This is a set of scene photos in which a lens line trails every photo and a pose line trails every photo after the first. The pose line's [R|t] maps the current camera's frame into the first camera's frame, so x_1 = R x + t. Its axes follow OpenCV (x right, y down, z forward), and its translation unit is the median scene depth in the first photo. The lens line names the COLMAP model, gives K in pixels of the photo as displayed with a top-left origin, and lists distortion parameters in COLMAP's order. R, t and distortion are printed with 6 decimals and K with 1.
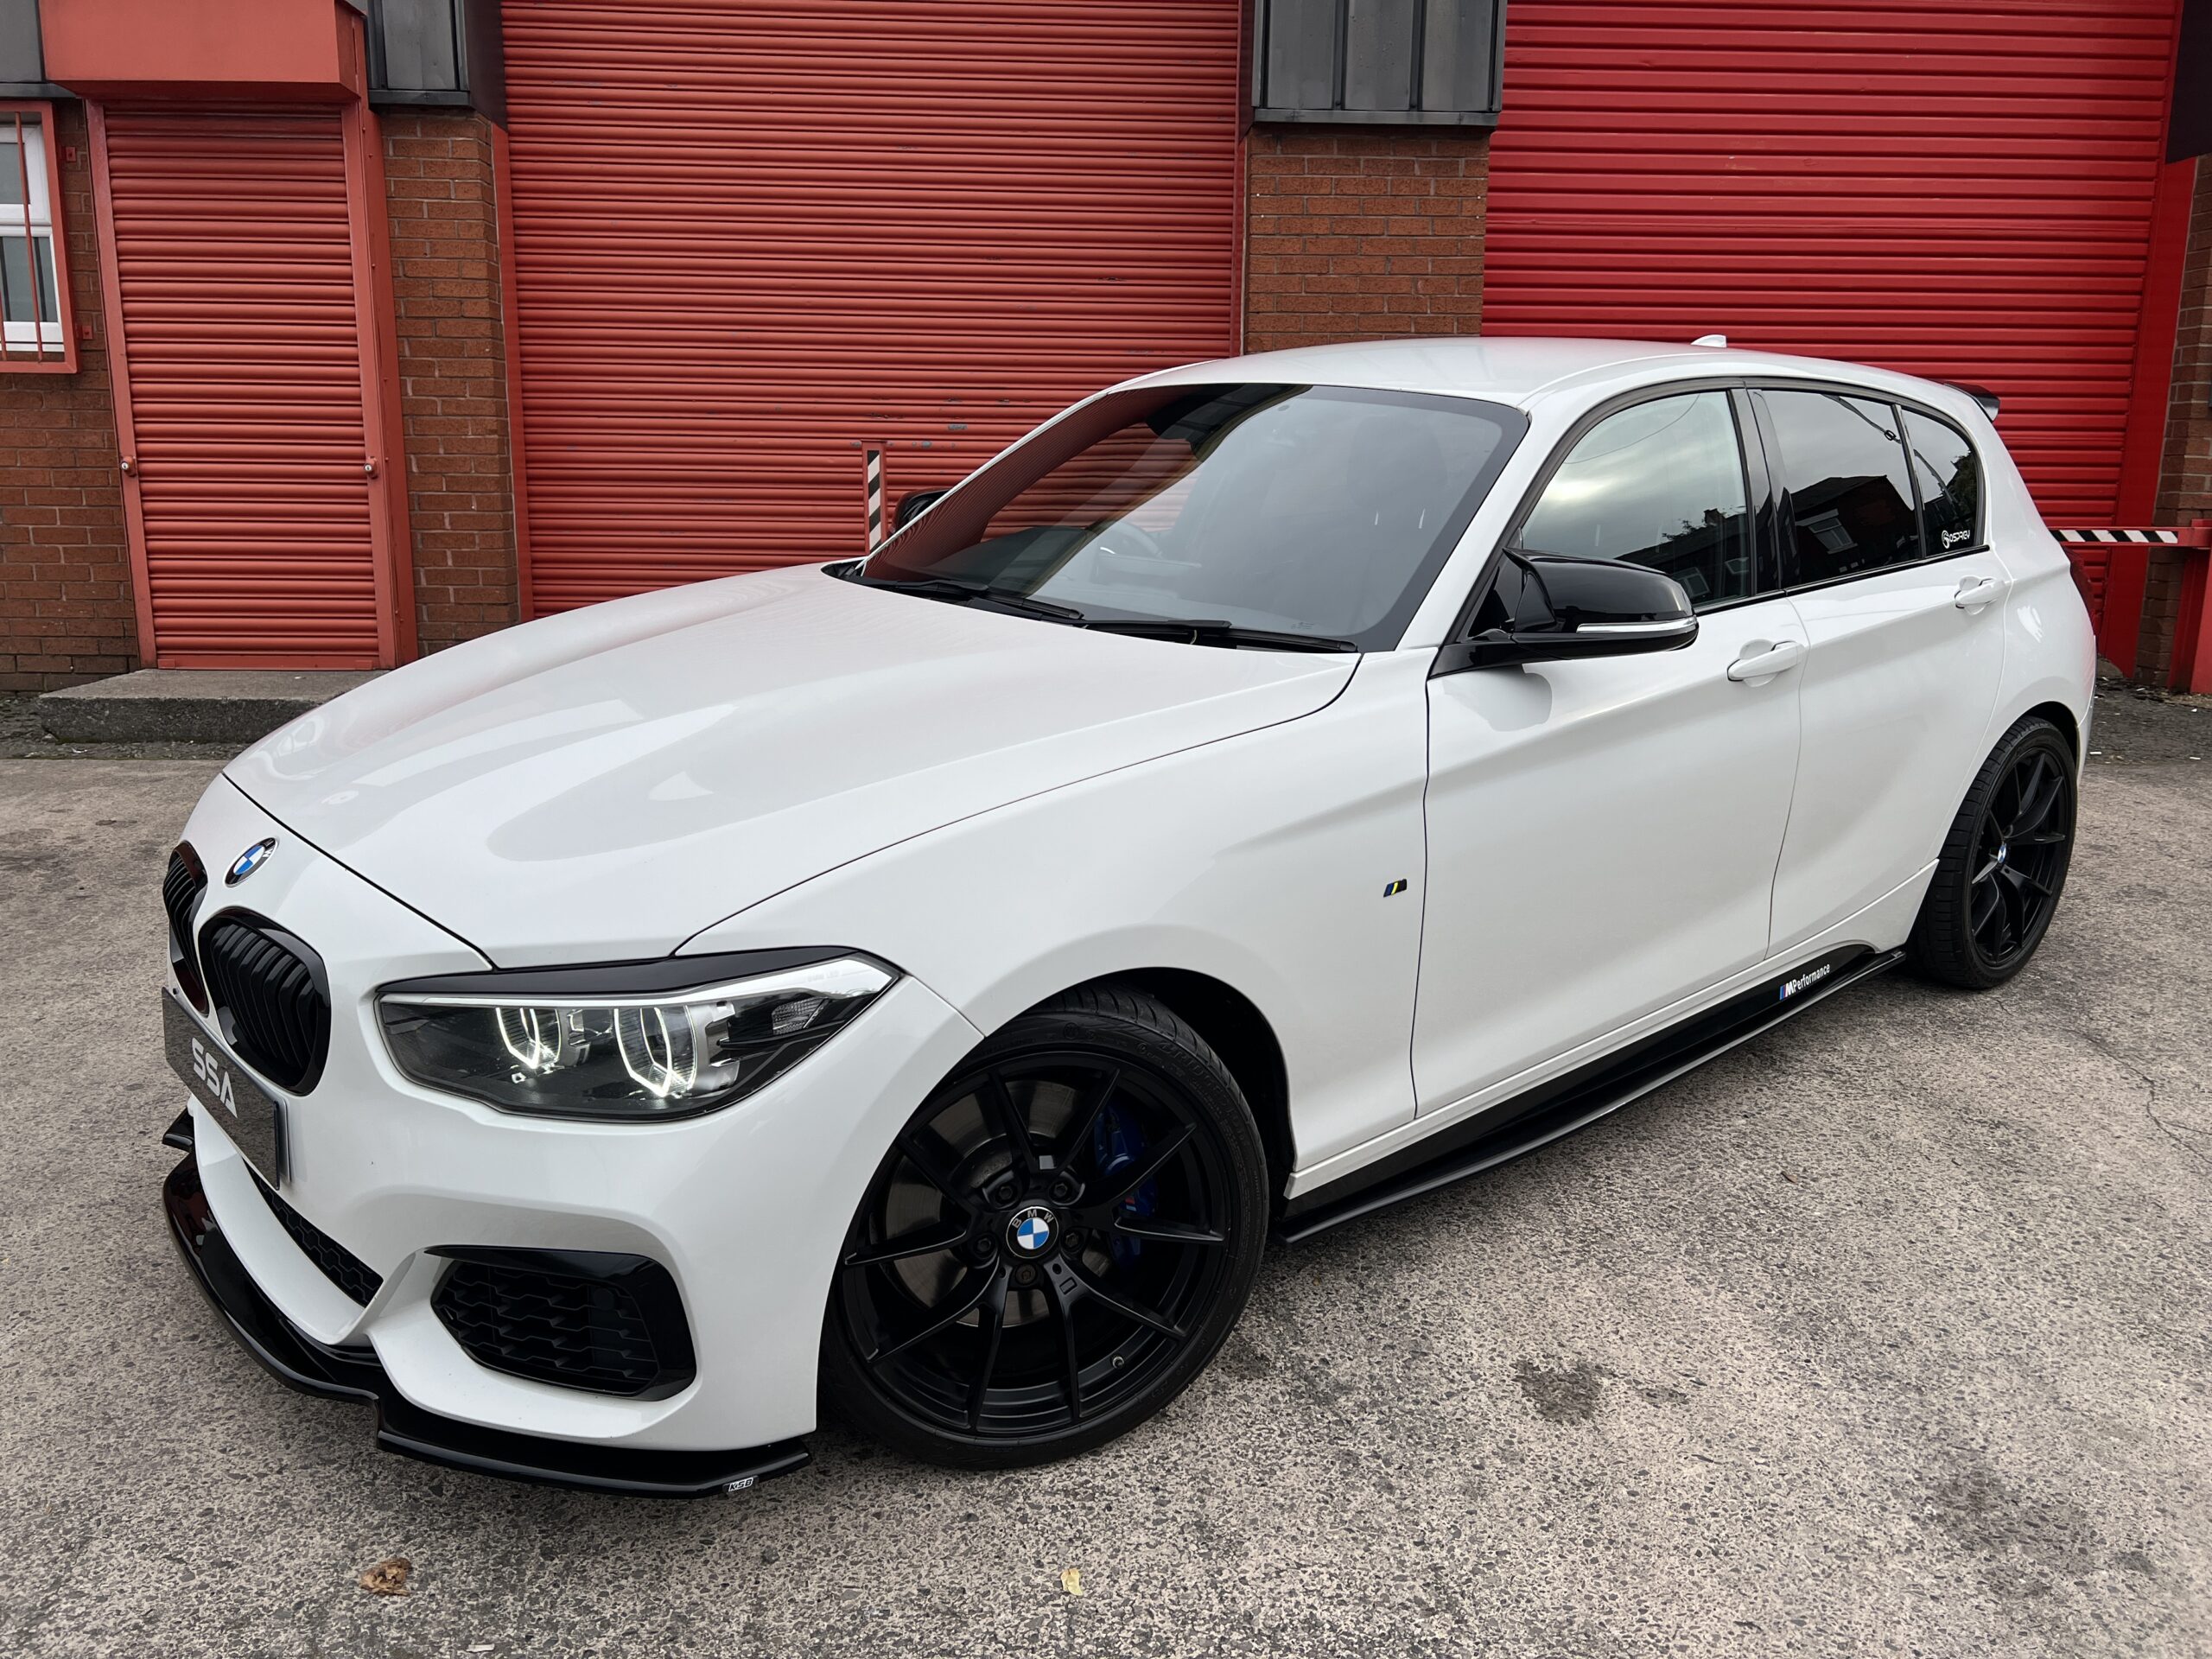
lens RADIAL K [[1674.2, 0, 1103.4], [0, 1674.2, 826.9], [0, 0, 1]] dist [0.038656, -0.046792]
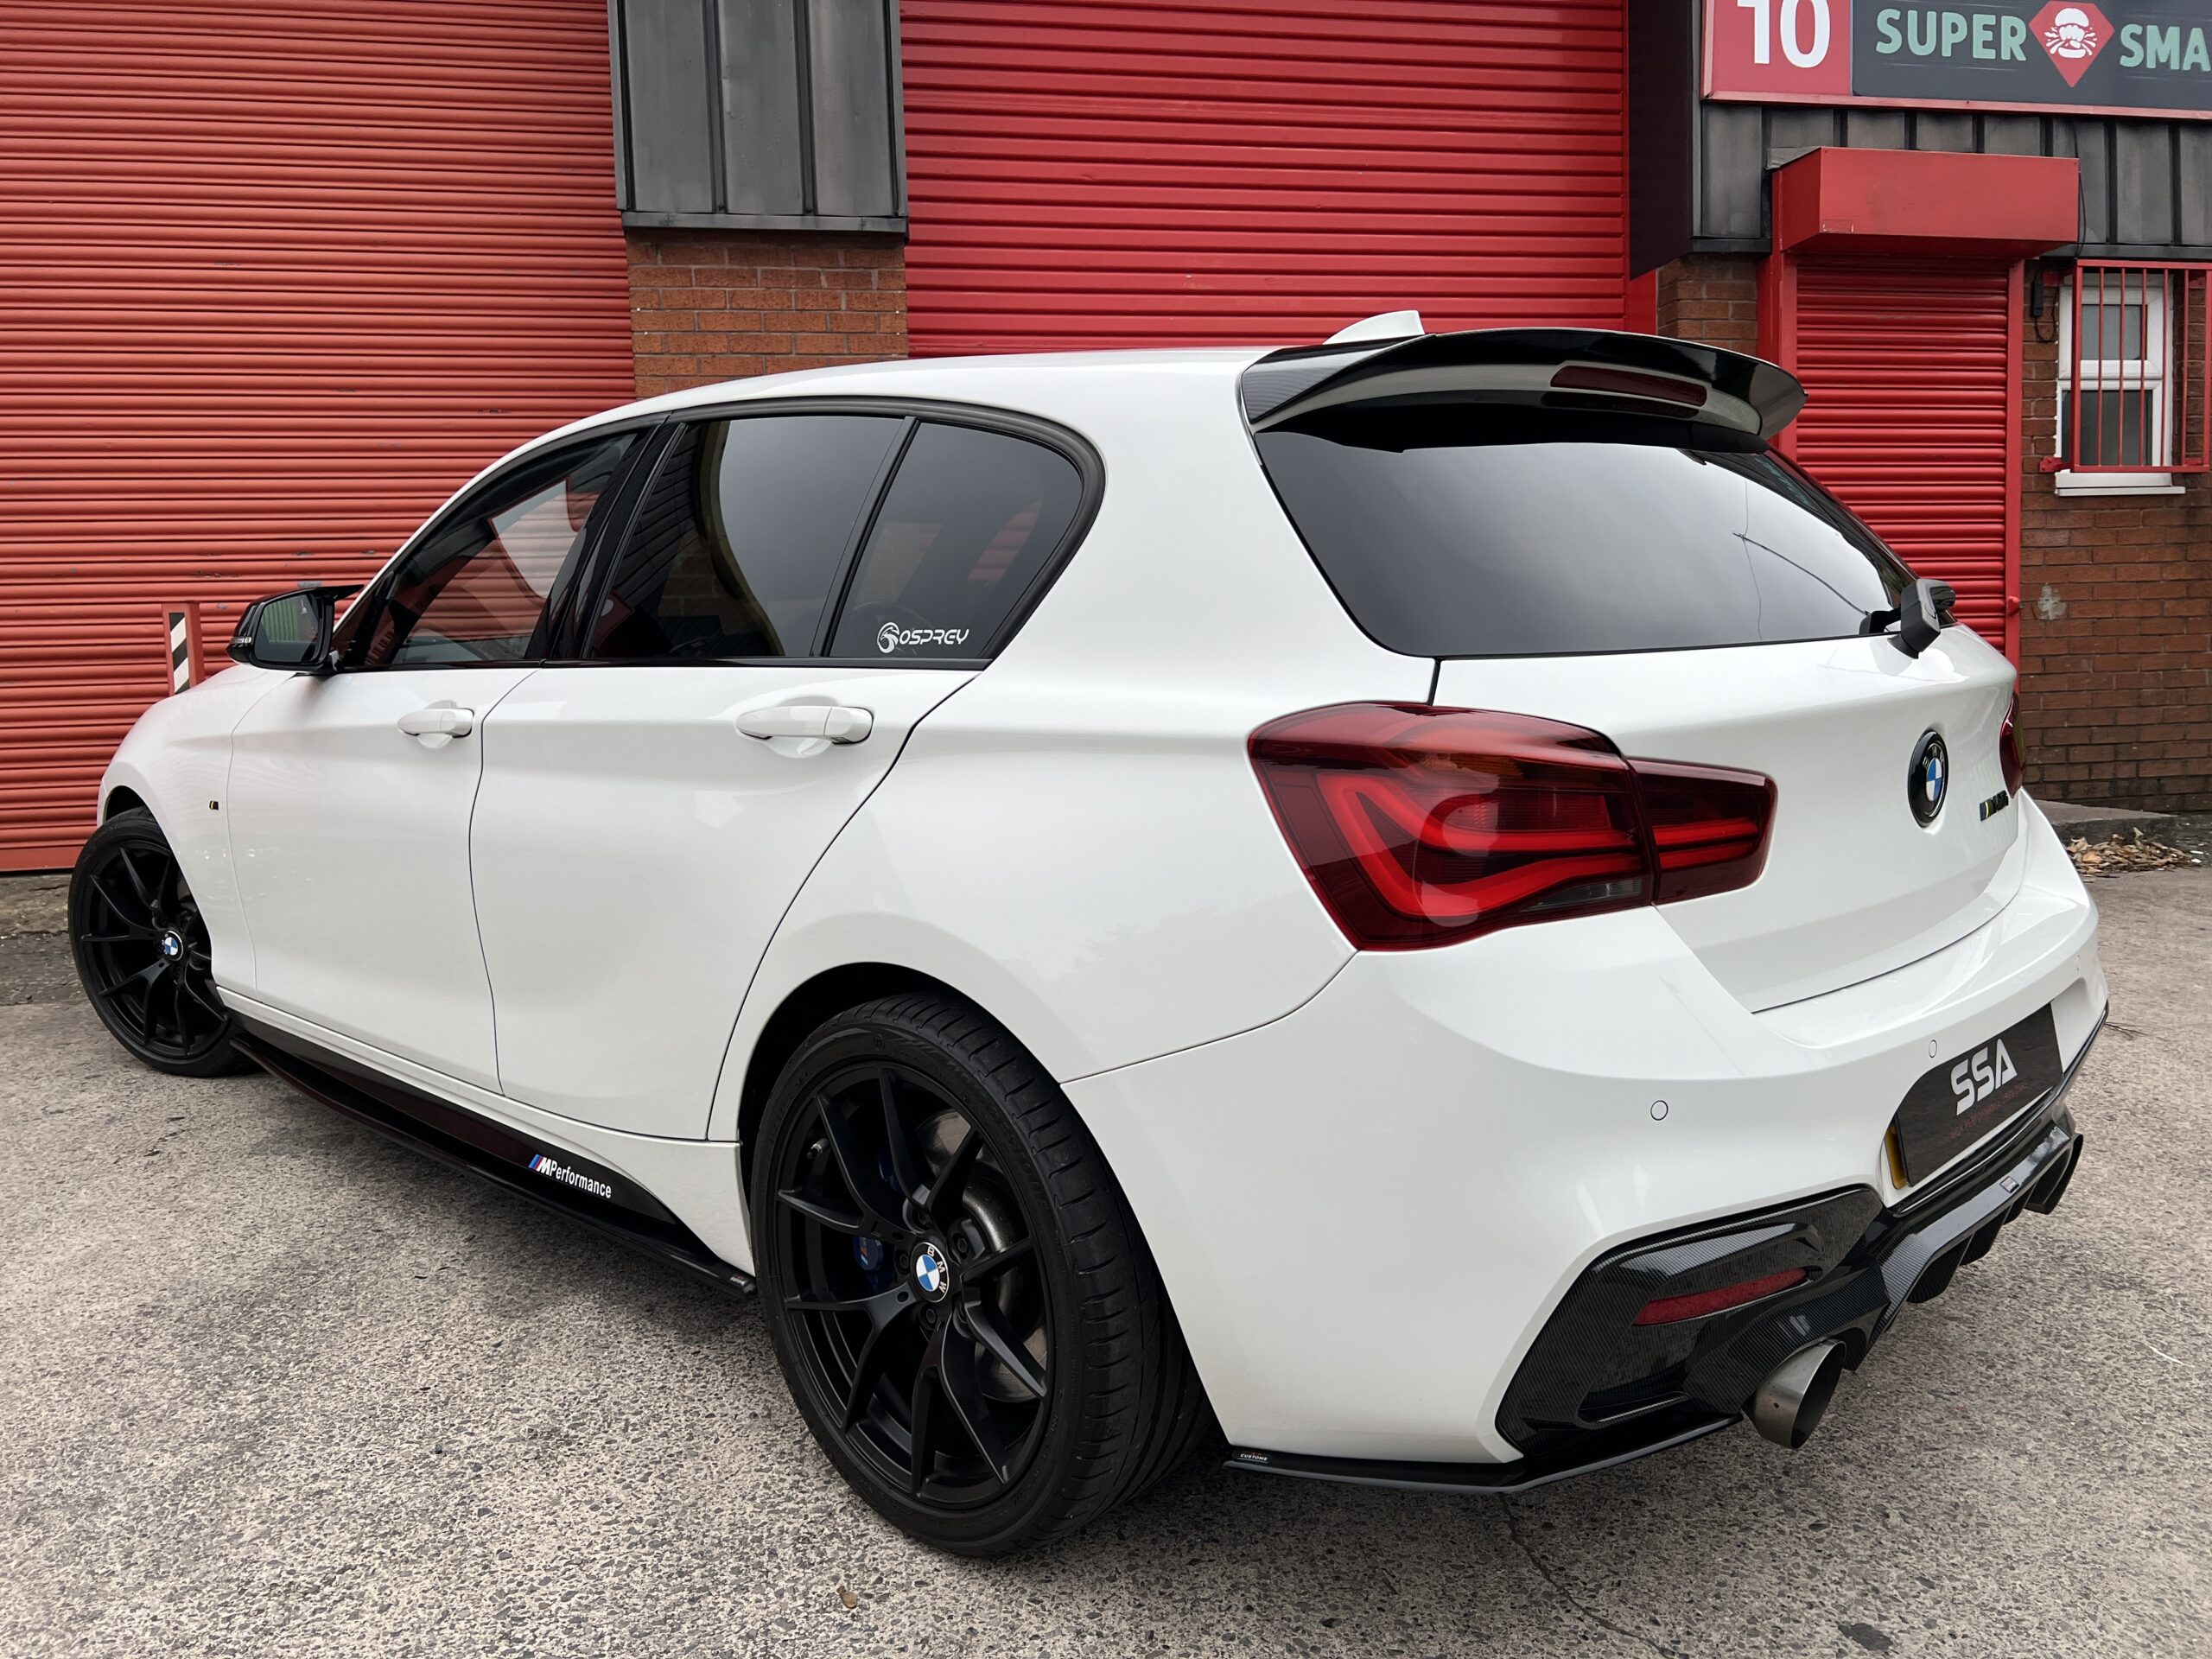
lens RADIAL K [[1674.2, 0, 1106.2], [0, 1674.2, 816.0], [0, 0, 1]] dist [0.038656, -0.046792]
pose [[0.986933, -0.053433, 0.152014, 0.194148], [0.071310, 0.990838, -0.114693, -0.000383], [-0.144493, 0.124035, 0.981701, 0.154410]]
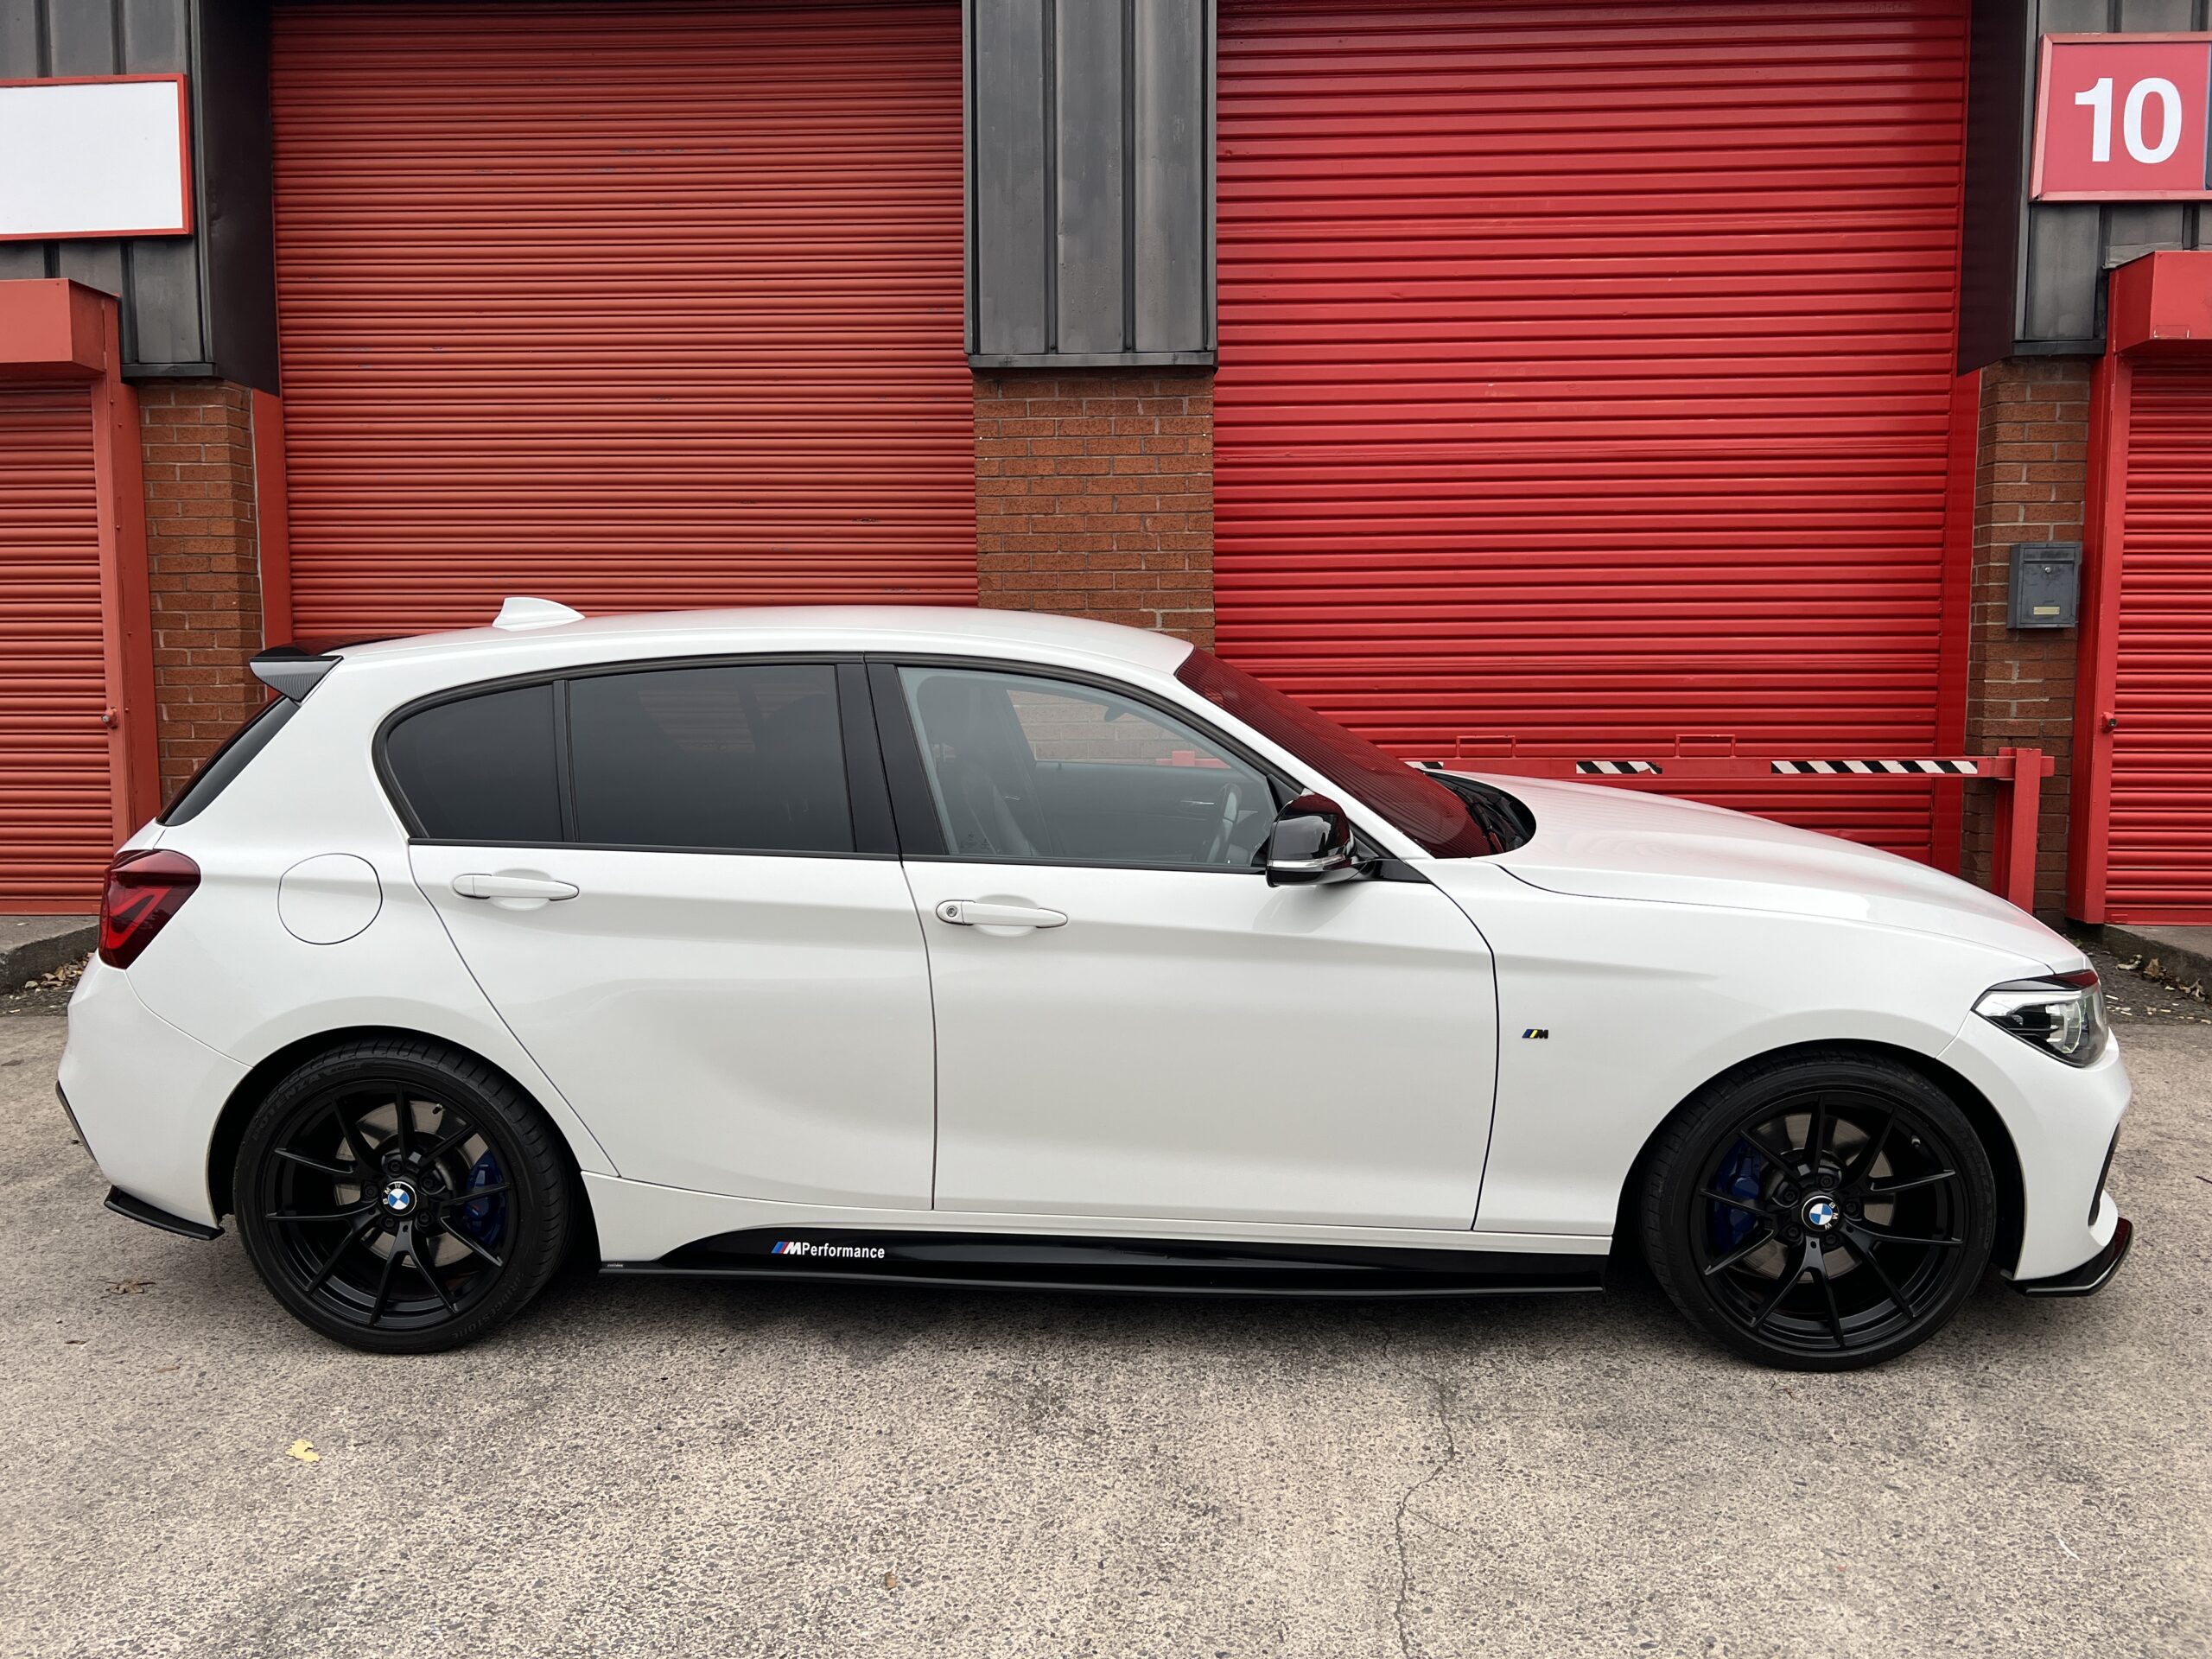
lens RADIAL K [[1674.2, 0, 1118.5], [0, 1674.2, 834.9], [0, 0, 1]] dist [0.038656, -0.046792]
pose [[0.995805, -0.005091, -0.091360, 0.277863], [-0.004705, 0.994281, -0.106691, -0.037567], [0.091380, 0.106674, 0.990086, 0.050020]]
